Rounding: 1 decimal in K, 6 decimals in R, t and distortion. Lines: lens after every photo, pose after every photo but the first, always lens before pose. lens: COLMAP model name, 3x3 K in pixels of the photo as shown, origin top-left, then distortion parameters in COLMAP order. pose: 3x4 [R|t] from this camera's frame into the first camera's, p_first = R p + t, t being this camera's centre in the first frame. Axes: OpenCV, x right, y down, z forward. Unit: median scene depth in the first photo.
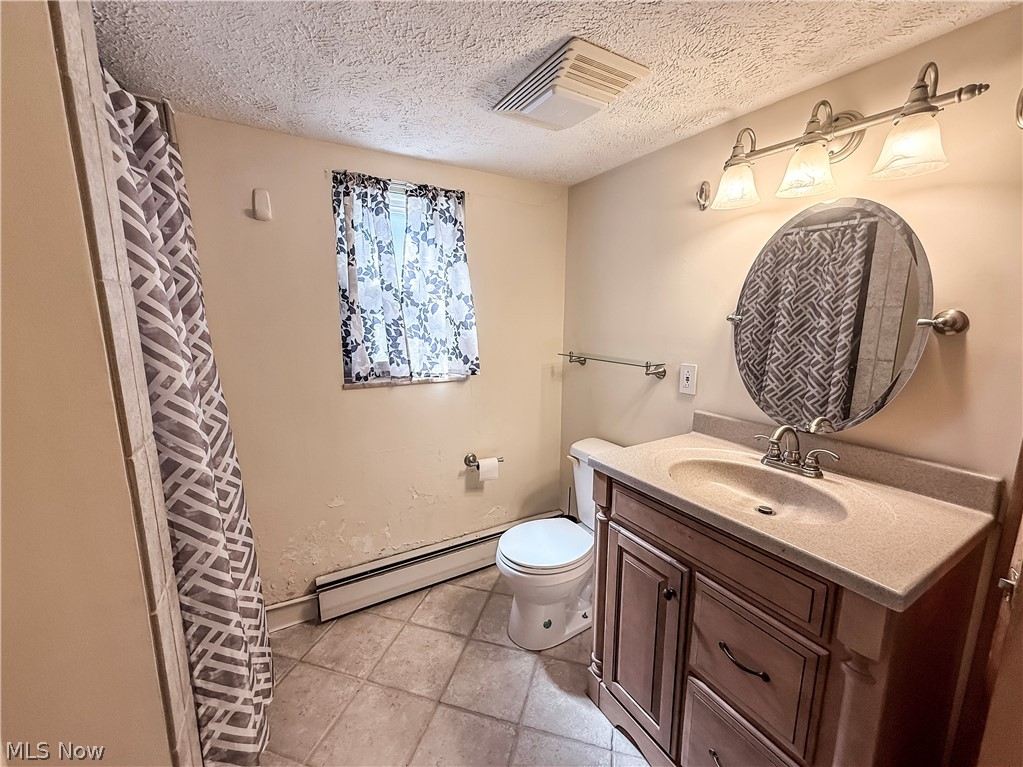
lens RADIAL K [[411.3, 0, 506.8], [0, 411.3, 381.2], [0, 0, 1]] dist [0.001499, -0.000048]
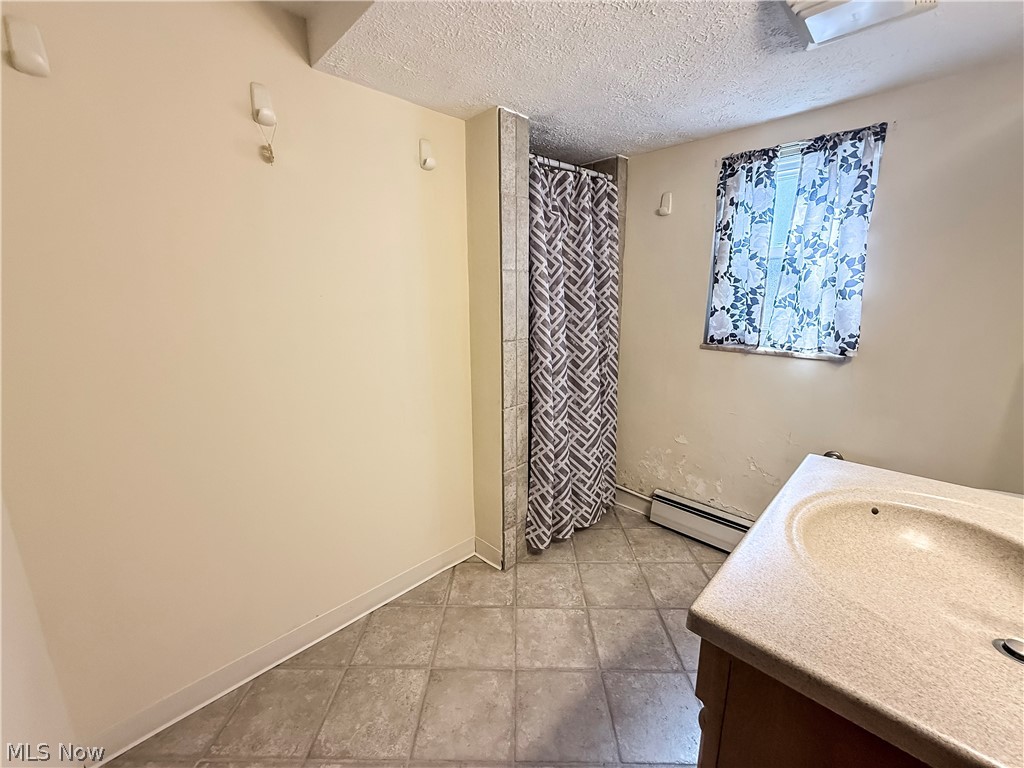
lens RADIAL K [[411.7, 0, 507.3], [0, 411.7, 381.7], [0, 0, 1]] dist [0.001499, -0.000048]
pose [[0.253497, 0.200615, -0.946305, 0.584019], [-0.150998, 0.974473, 0.166137, 0.000364], [0.955478, 0.100775, 0.277318, 0.146366]]
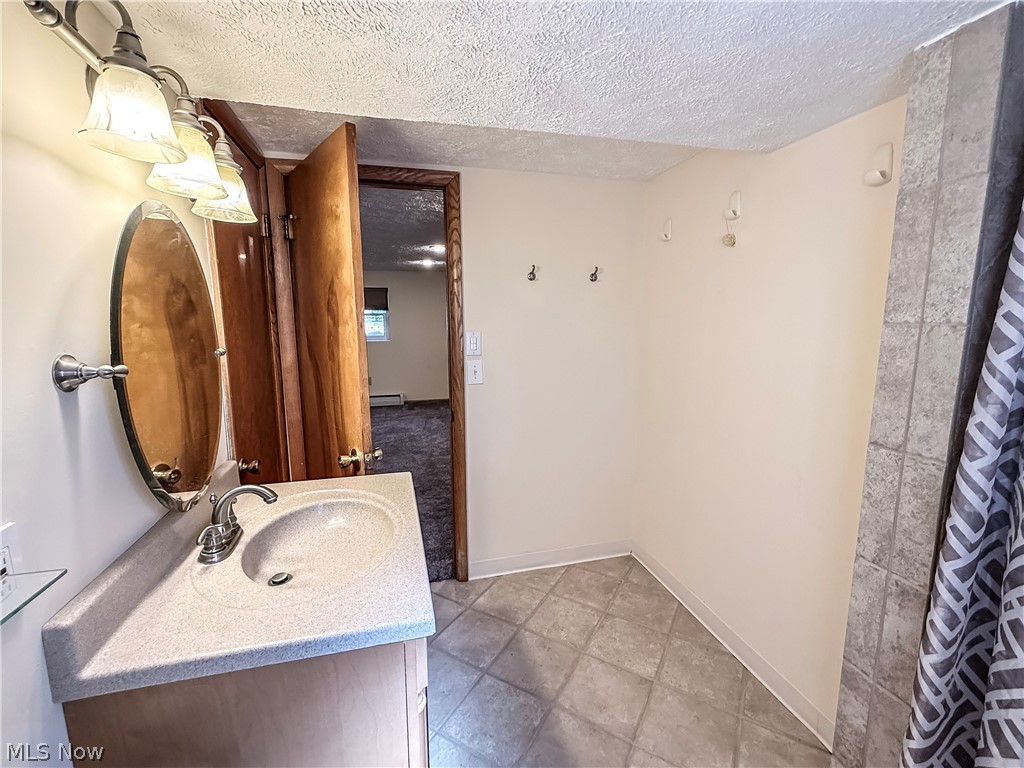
lens RADIAL K [[411.7, 0, 507.3], [0, 411.7, 381.7], [0, 0, 1]] dist [0.001499, -0.000048]
pose [[-0.969528, -0.036356, 0.242270, -0.009770], [0.038735, 0.953739, 0.298131, -0.199201], [-0.241901, 0.298430, -0.923268, 1.020609]]
